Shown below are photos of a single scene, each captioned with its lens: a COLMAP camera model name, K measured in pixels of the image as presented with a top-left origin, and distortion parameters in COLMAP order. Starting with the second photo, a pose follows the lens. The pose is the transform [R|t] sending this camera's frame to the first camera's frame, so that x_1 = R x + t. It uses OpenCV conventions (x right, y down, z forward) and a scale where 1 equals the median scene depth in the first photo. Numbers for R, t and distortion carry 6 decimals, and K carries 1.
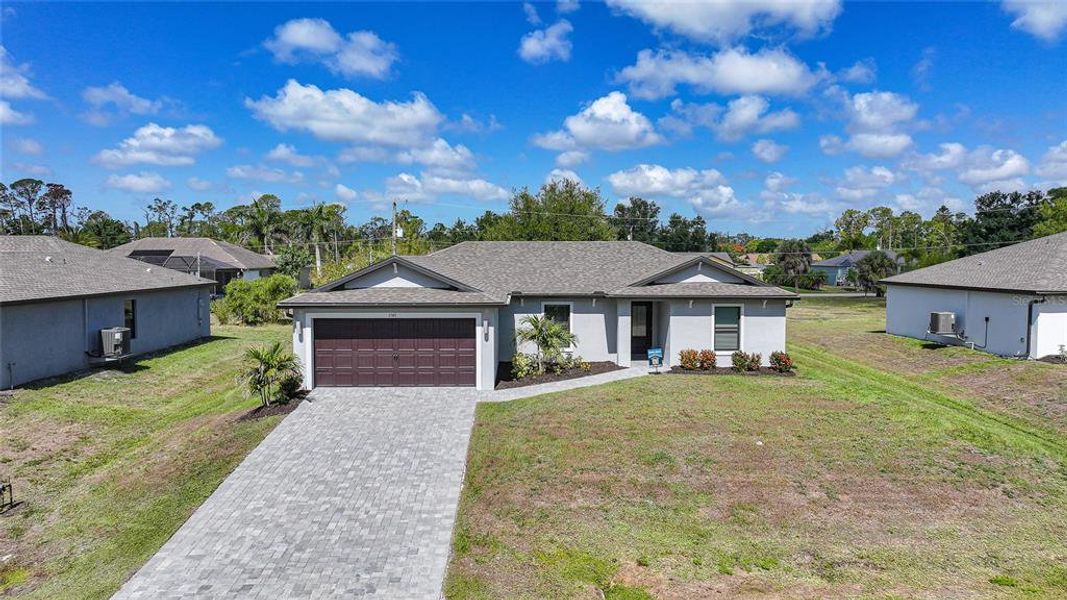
lens RADIAL K [[747.1, 0, 538.7], [0, 747.1, 297.5], [0, 0, 1]] dist [0.001216, 0.010316]
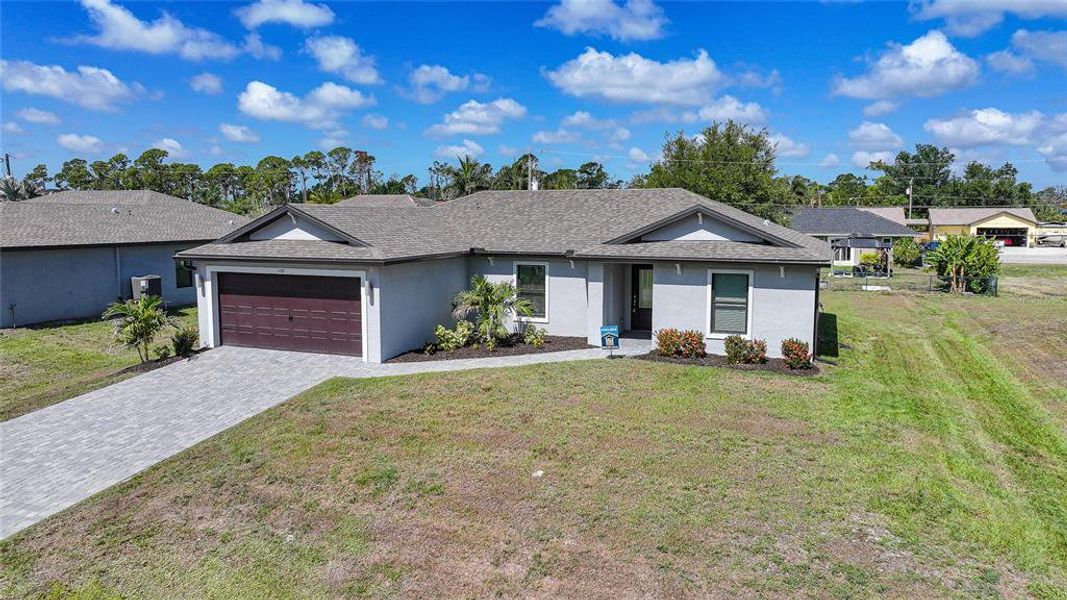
lens RADIAL K [[747.1, 0, 535.5], [0, 747.1, 290.6], [0, 0, 1]] dist [0.001216, 0.010316]
pose [[0.921180, 0.040481, -0.387025, 0.423494], [-0.023128, 0.998512, 0.049390, -0.003581], [0.388448, -0.036546, 0.920745, 0.291511]]
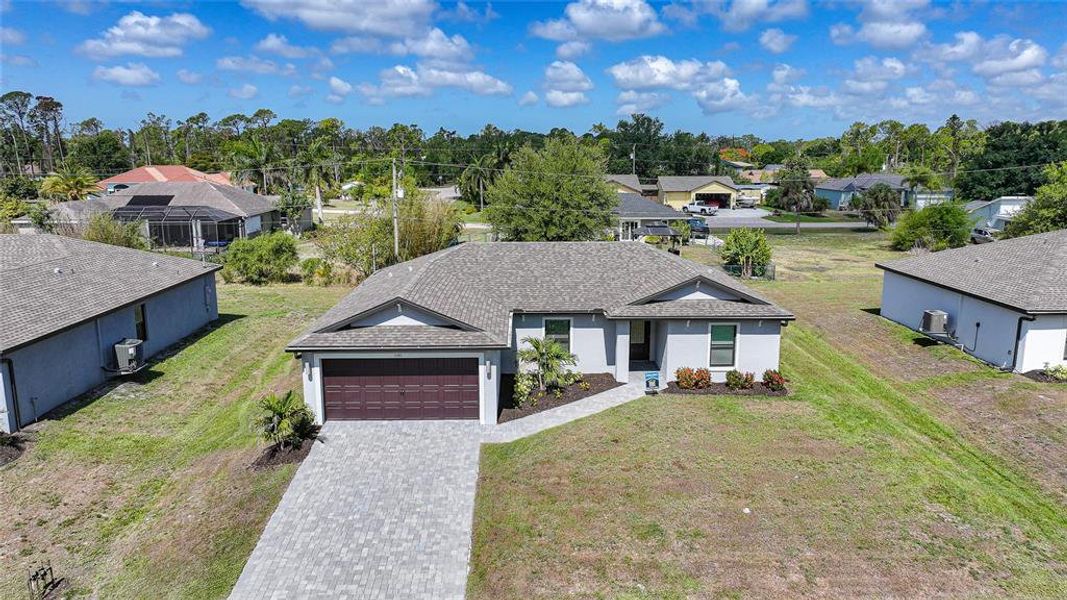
lens RADIAL K [[747.1, 0, 537.1], [0, 747.1, 294.7], [0, 0, 1]] dist [0.001216, 0.010316]
pose [[0.999998, 0.000063, -0.002188, -0.000776], [0.000228, 0.991172, 0.132583, -0.193172], [0.002177, -0.132583, 0.991169, -0.012213]]
